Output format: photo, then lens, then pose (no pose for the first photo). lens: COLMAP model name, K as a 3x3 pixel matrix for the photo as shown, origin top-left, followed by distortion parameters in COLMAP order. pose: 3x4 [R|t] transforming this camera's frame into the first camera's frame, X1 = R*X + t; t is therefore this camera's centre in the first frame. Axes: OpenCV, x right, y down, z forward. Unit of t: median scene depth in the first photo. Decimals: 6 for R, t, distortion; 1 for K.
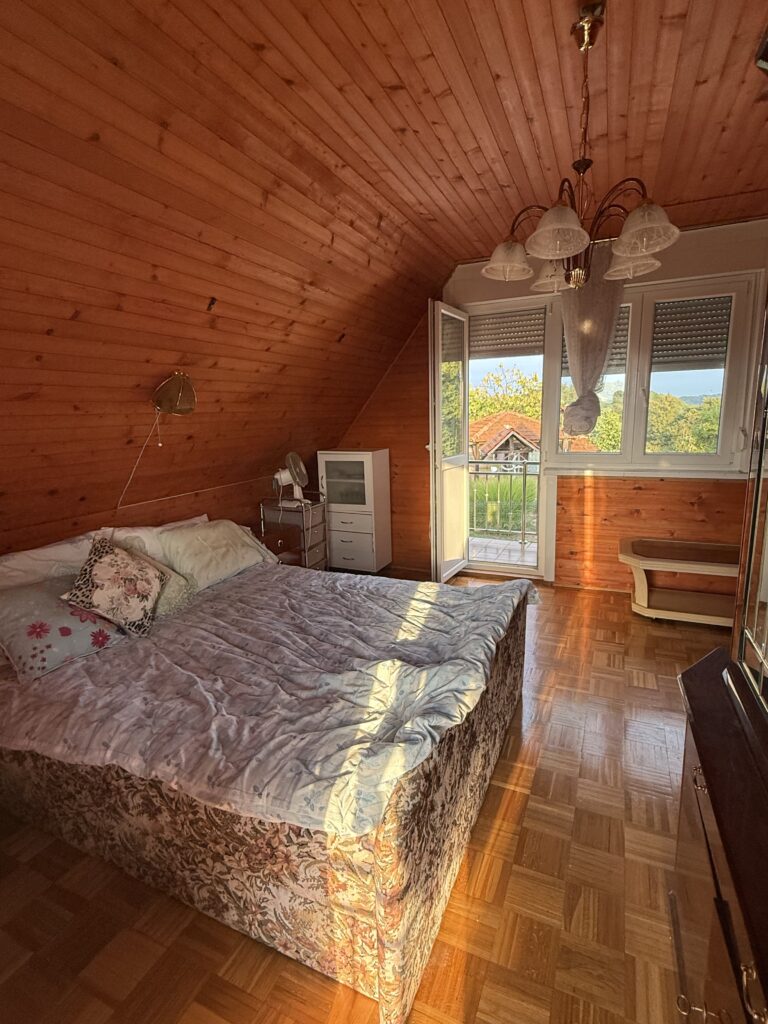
lens RADIAL K [[510.3, 0, 384.0], [0, 510.3, 512.0], [0, 0, 1]] dist [-0.001456, 0.000679]
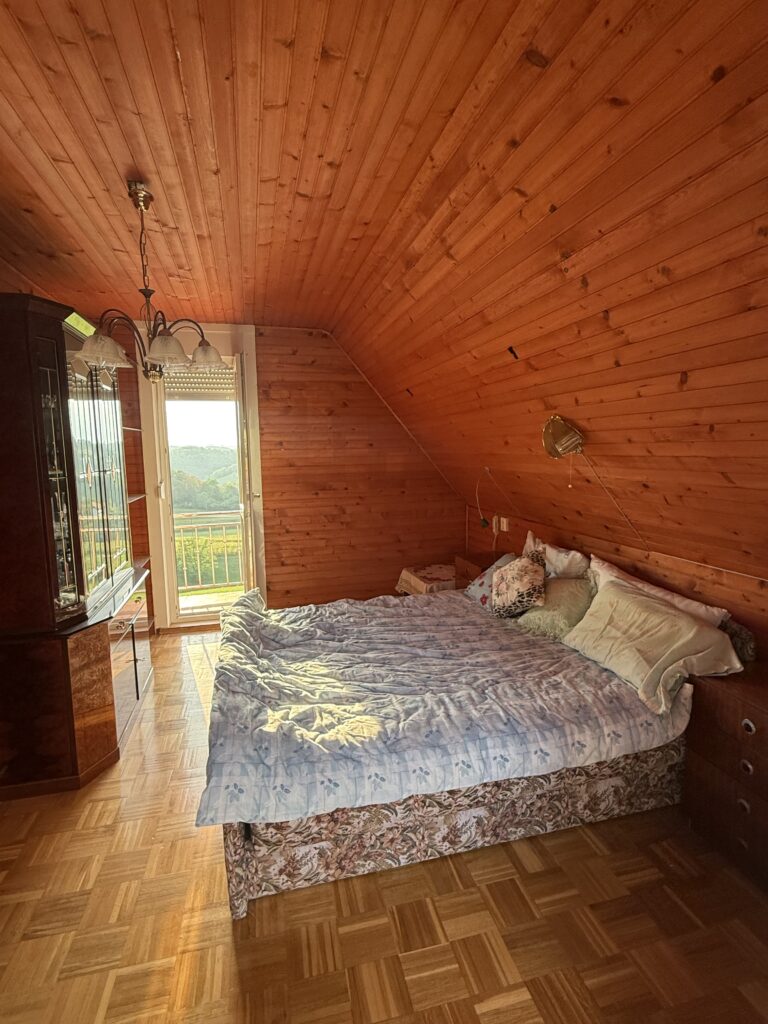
lens RADIAL K [[510.3, 0, 384.0], [0, 510.3, 512.0], [0, 0, 1]] dist [-0.001456, 0.000679]
pose [[-0.785524, 0.114126, -0.608217, 0.486071], [-0.082317, 0.954843, 0.285481, -0.350107], [0.613332, 0.274319, -0.740657, 1.575534]]
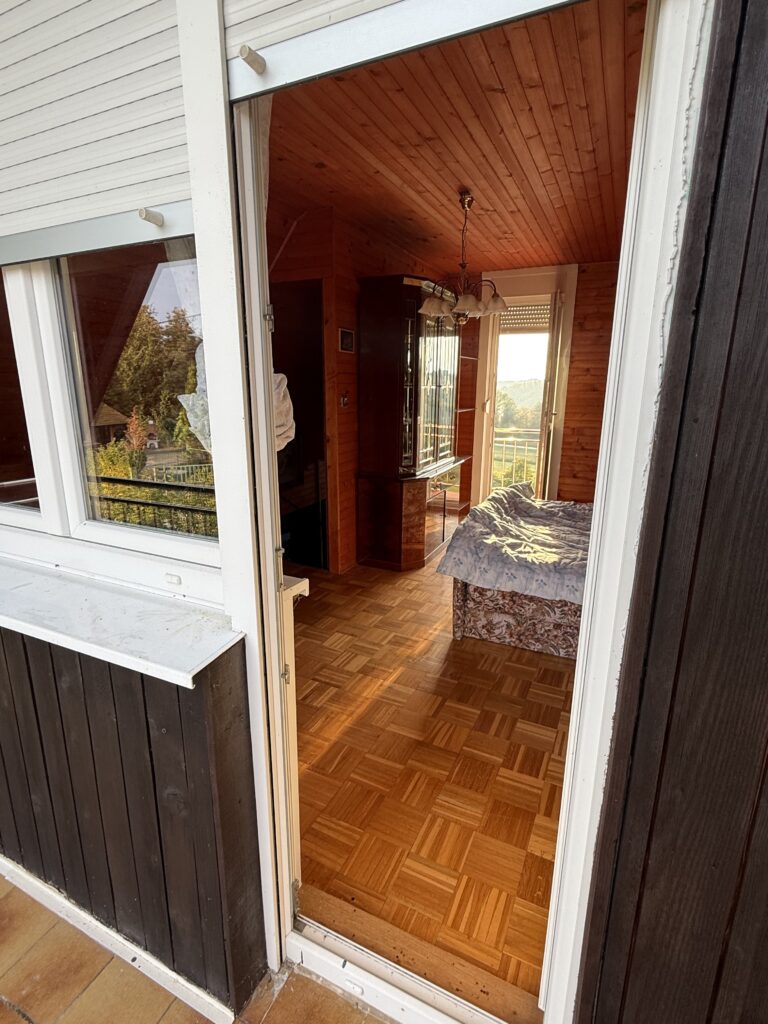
lens RADIAL K [[510.3, 0, 384.0], [0, 510.3, 512.0], [0, 0, 1]] dist [-0.001456, 0.000679]
pose [[-0.999519, 0.014205, 0.027583, 0.418838], [0.024550, 0.905724, 0.423156, -0.407913], [-0.018972, 0.423629, -0.905637, 2.066858]]
